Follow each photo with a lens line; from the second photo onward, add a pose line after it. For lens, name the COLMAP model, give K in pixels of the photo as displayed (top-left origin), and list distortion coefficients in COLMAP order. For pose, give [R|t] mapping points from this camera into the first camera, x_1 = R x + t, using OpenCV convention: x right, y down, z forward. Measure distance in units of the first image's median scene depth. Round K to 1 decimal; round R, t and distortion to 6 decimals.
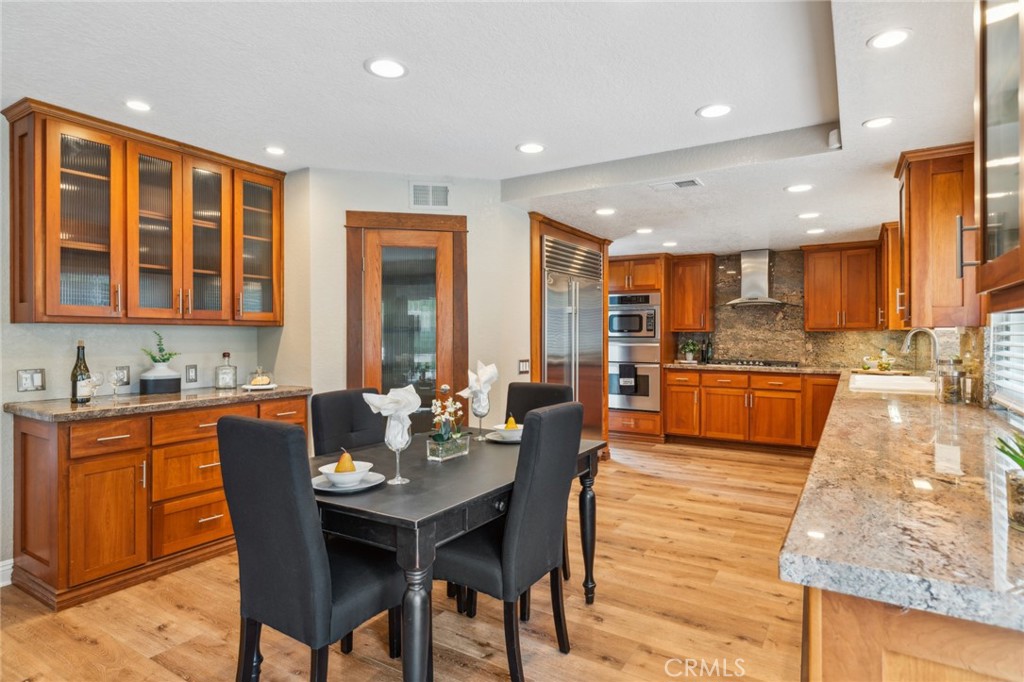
lens RADIAL K [[554.4, 0, 510.9], [0, 554.4, 338.4], [0, 0, 1]] dist [0.001198, 0.000133]
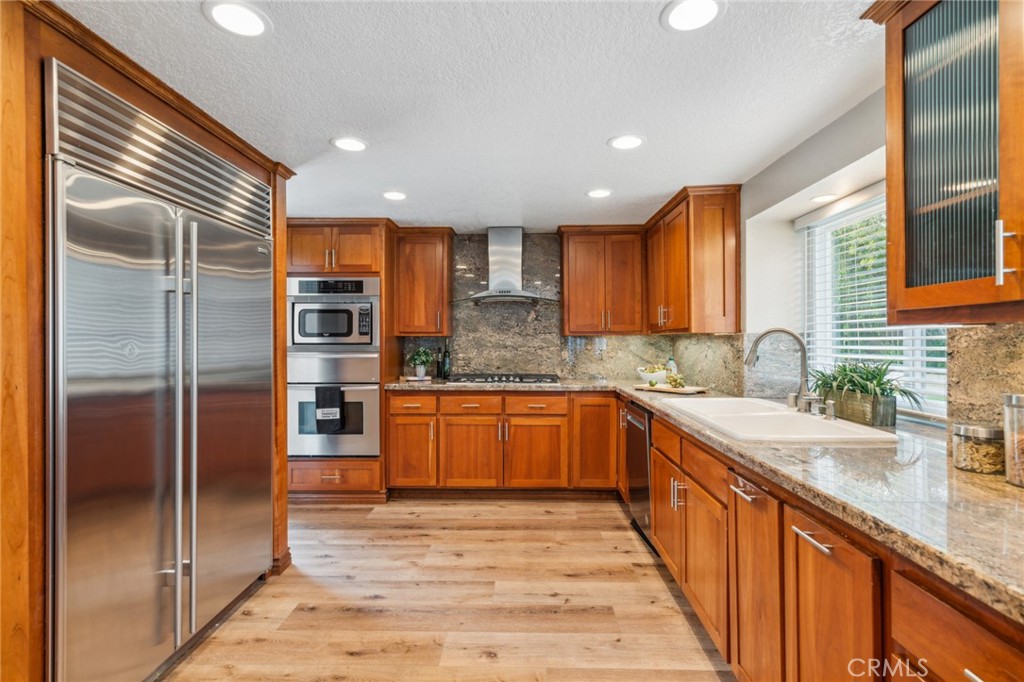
lens RADIAL K [[494.5, 0, 512.3], [0, 494.5, 339.1], [0, 0, 1]] dist [0.001255, 0.000254]
pose [[0.862411, -0.001813, 0.506206, 0.108175], [0.005321, 0.999971, -0.005484, -0.004129], [-0.506181, 0.007423, 0.862395, 0.415623]]
